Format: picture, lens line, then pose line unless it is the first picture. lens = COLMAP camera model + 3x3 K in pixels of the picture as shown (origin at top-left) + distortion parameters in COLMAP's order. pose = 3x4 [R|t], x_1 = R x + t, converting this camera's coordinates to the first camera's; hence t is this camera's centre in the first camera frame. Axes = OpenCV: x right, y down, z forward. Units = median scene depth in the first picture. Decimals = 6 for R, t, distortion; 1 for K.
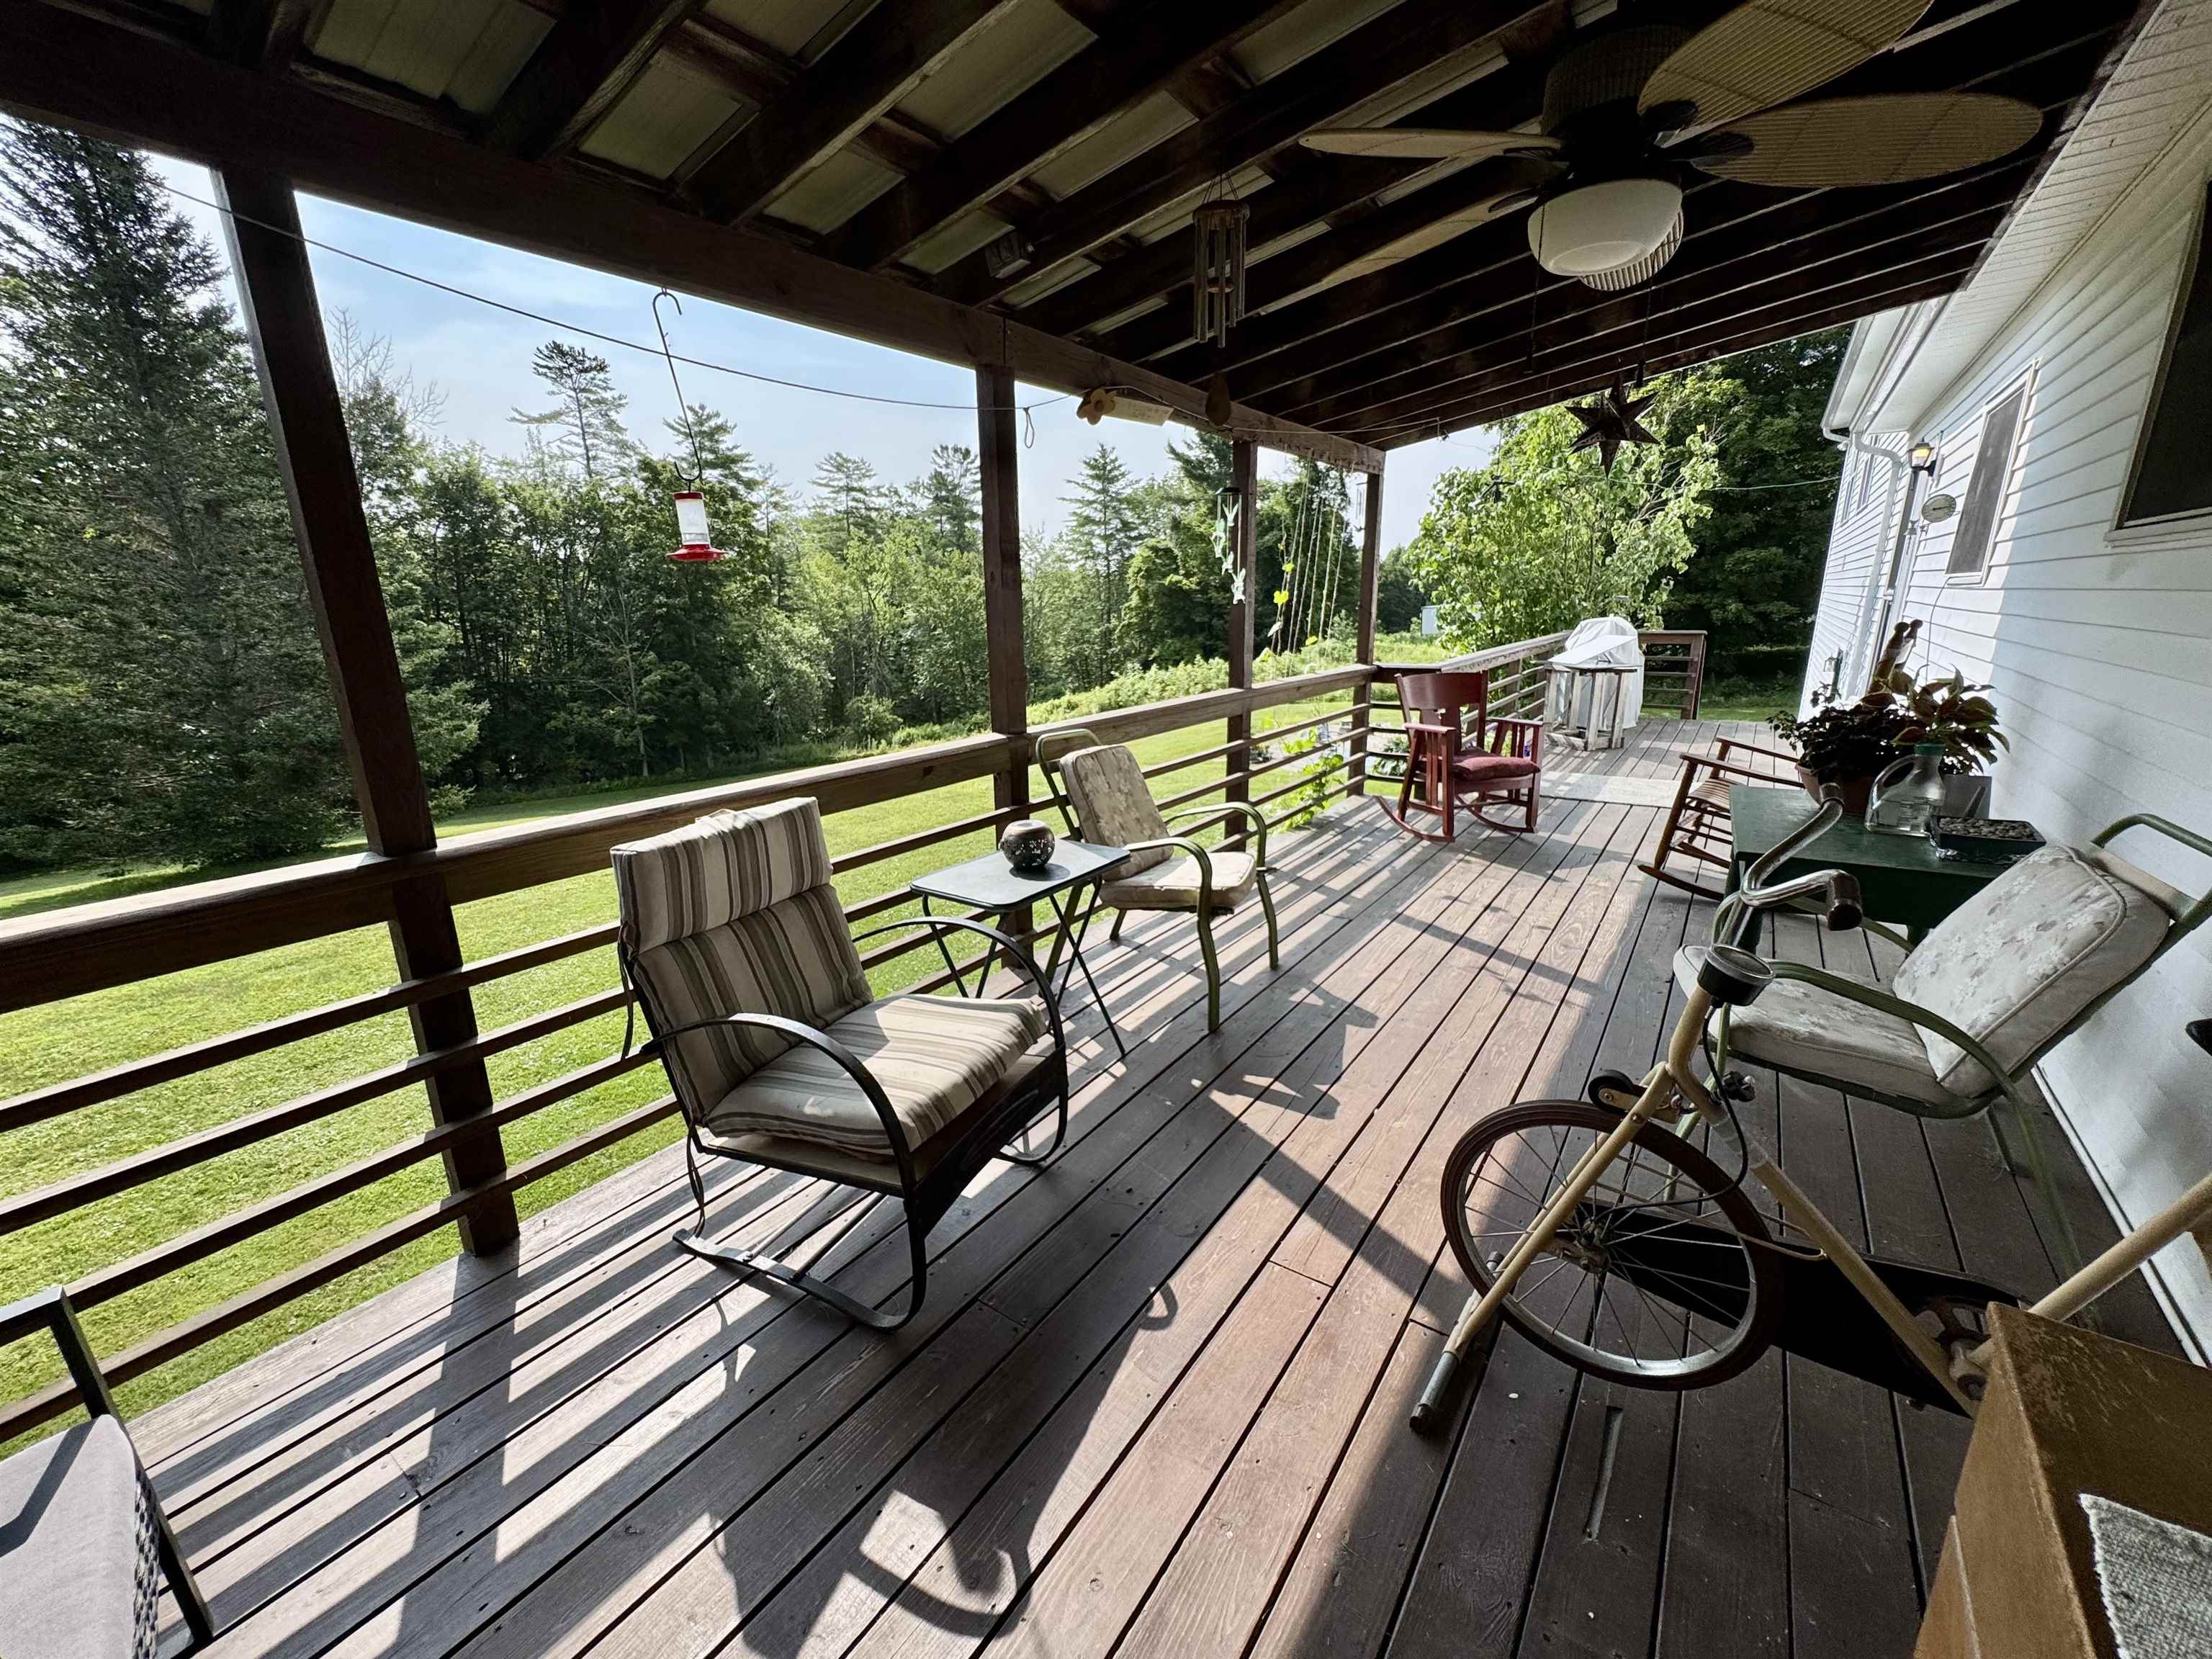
lens RADIAL K [[880.9, 0, 1106.0], [0, 880.9, 829.5], [0, 0, 1]] dist [-0.004538, 0.000101]
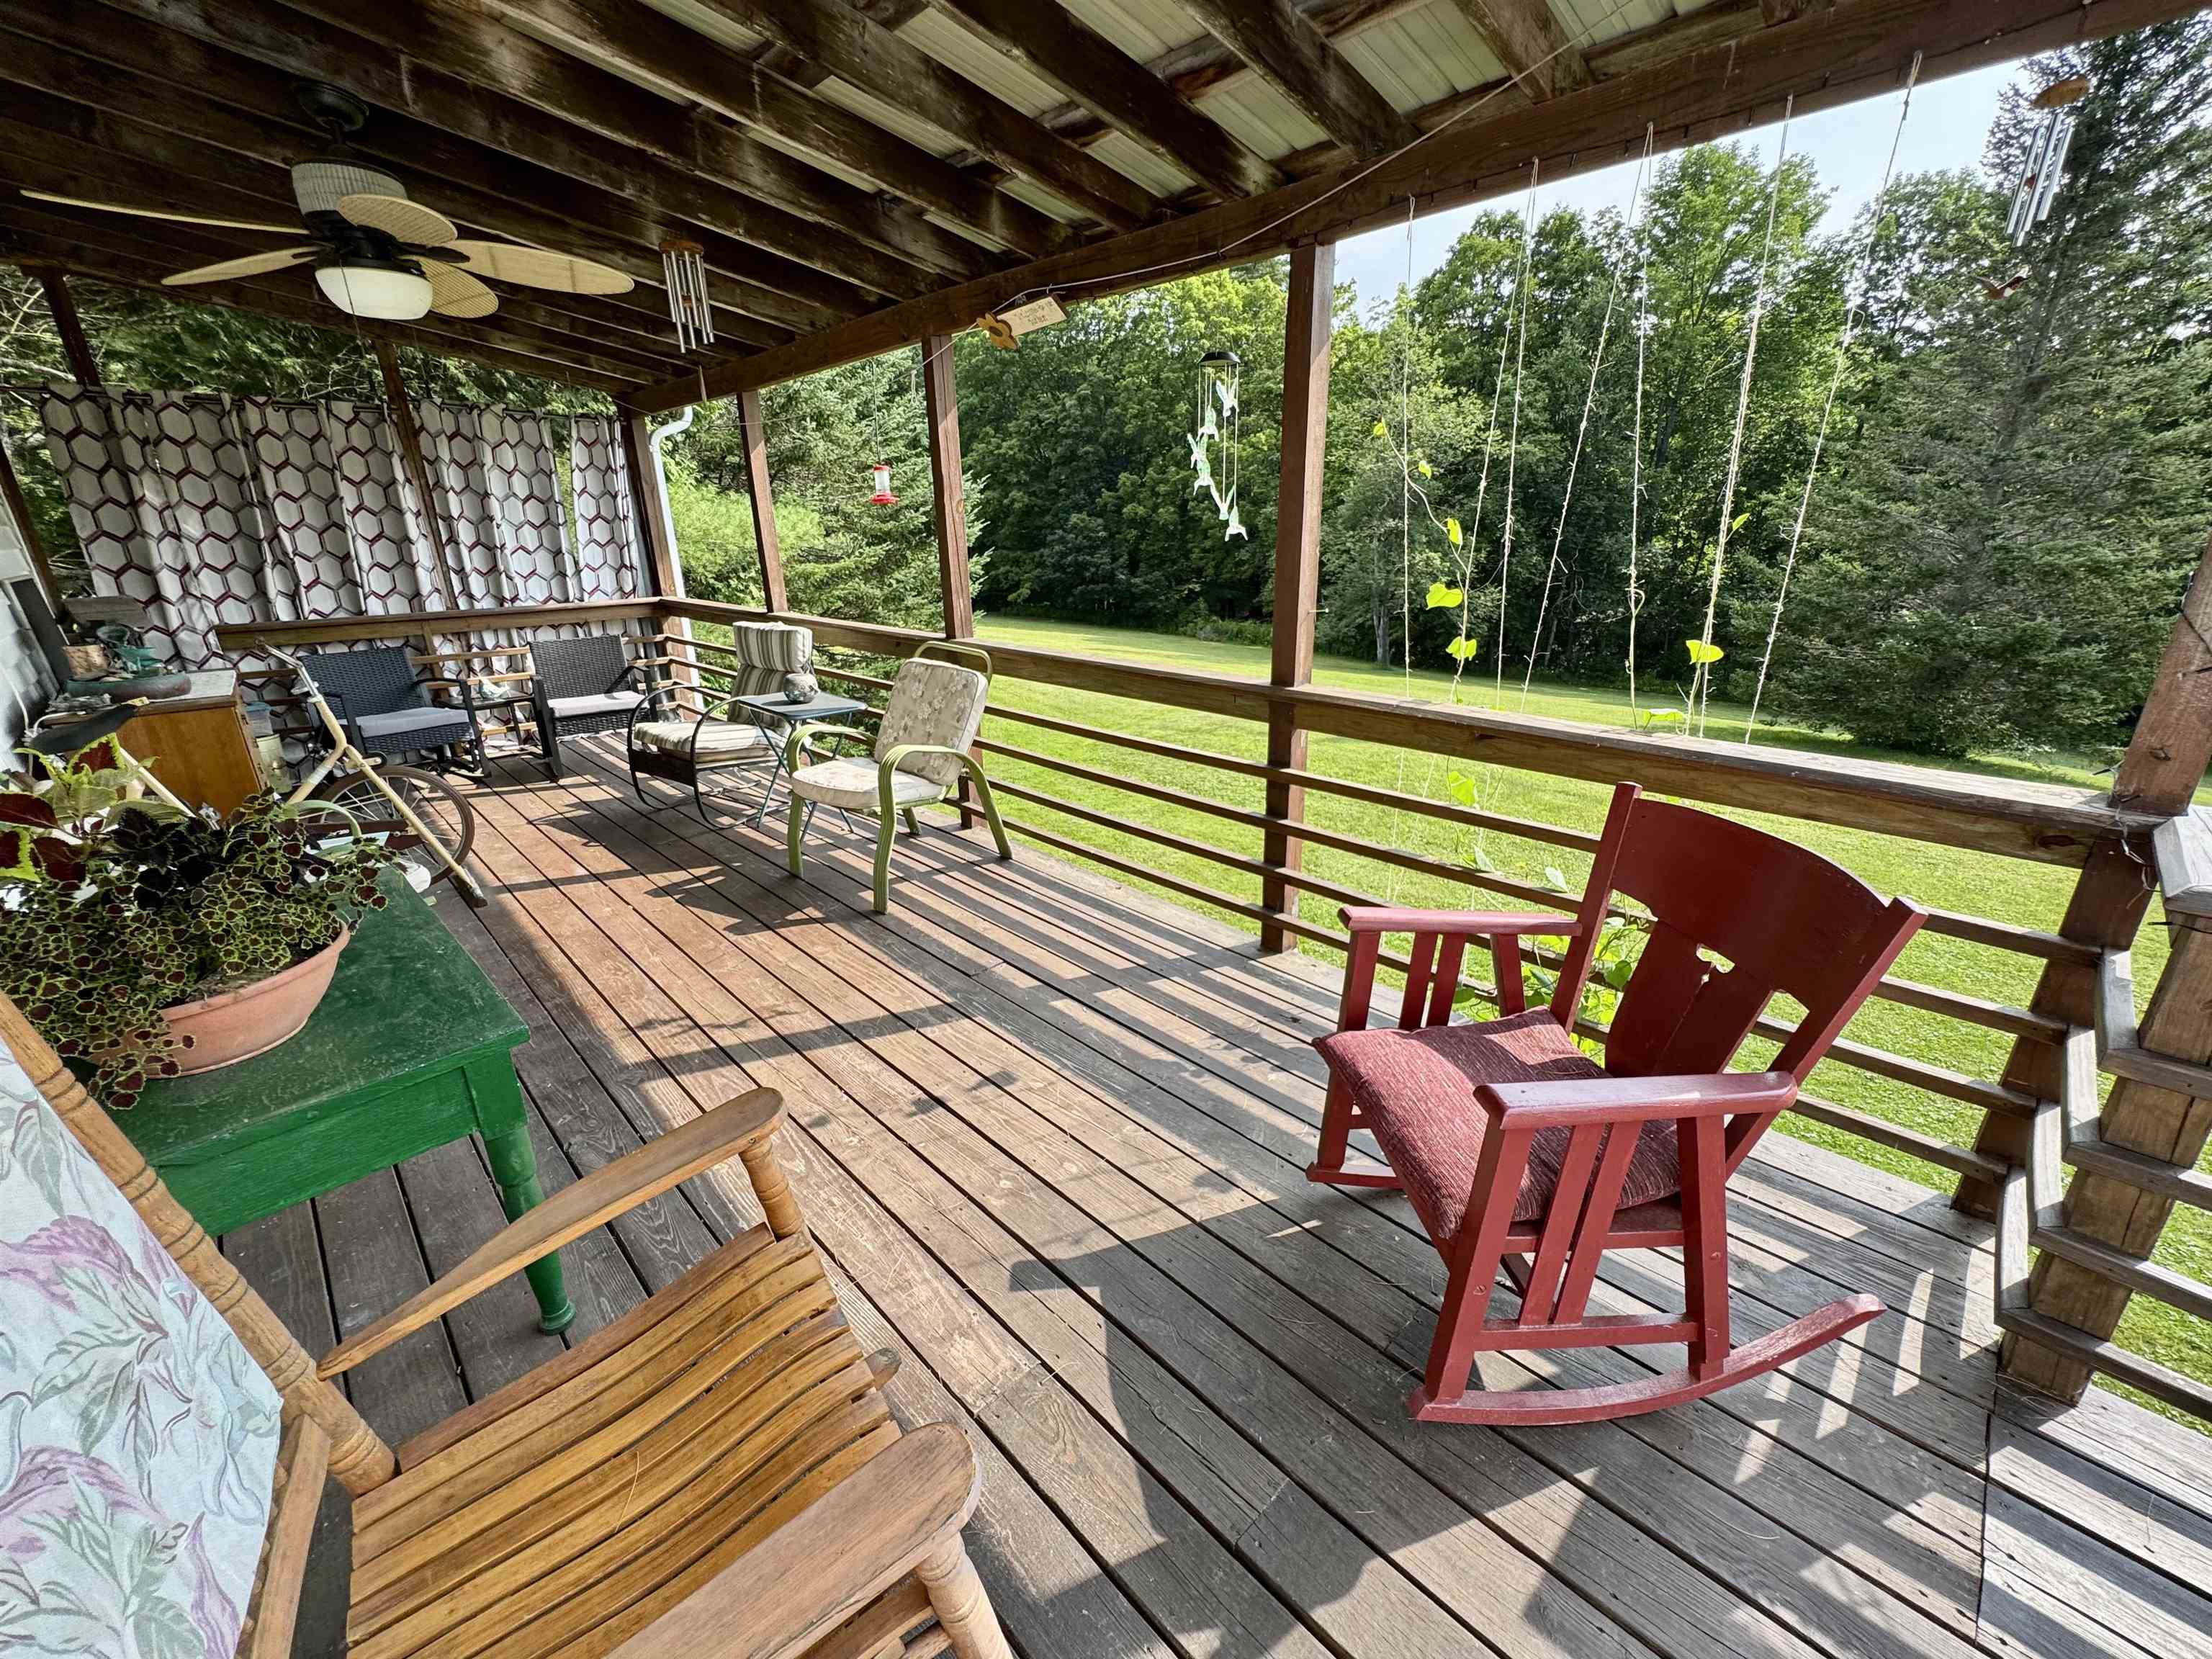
lens RADIAL K [[853.6, 0, 1106.0], [0, 853.6, 829.5], [0, 0, 1]] dist [-0.000827, 0.000106]
pose [[-0.154615, 0.362961, -0.918887, 1.182211], [-0.229706, 0.891377, 0.390746, -0.431938], [0.960900, 0.271489, -0.054446, 1.481050]]
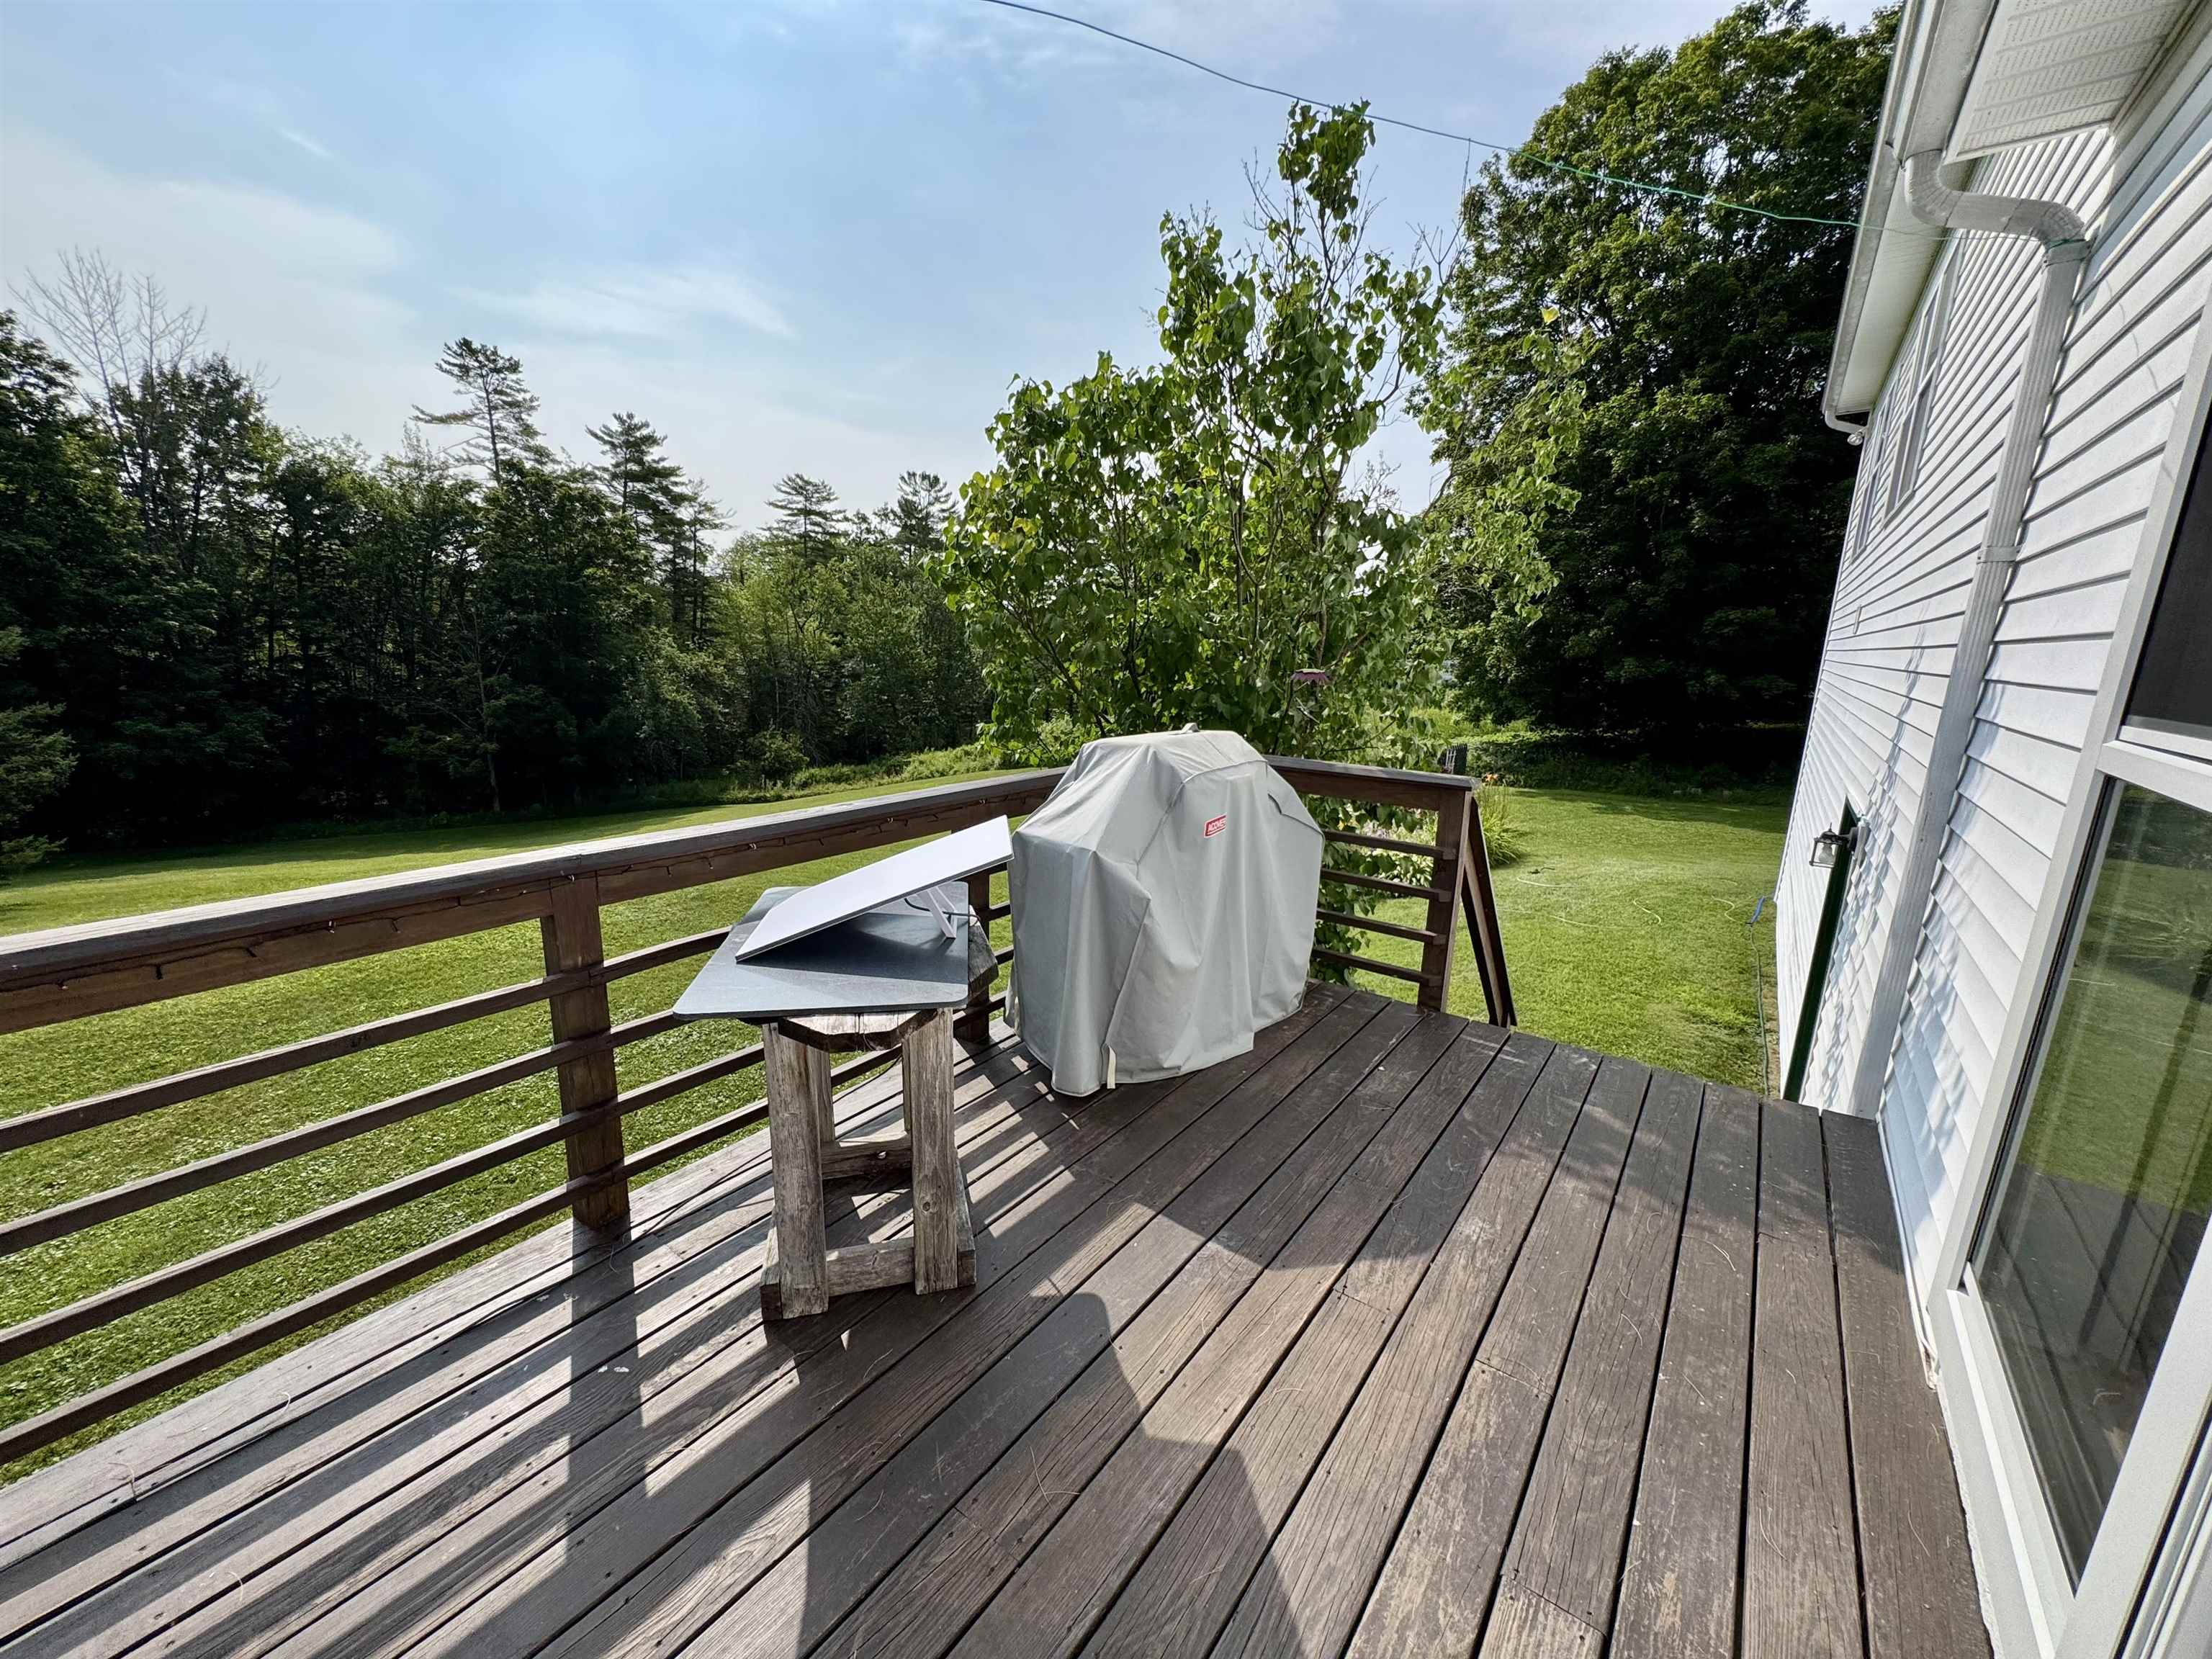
lens RADIAL K [[875.7, 0, 1106.0], [0, 875.7, 829.5], [0, 0, 1]] dist [-0.003835, 0.000658]
pose [[0.998977, 0.044777, -0.006341, 0.078998], [-0.044997, 0.998172, -0.040348, -0.027286], [0.004522, 0.040592, 0.999166, 0.094980]]
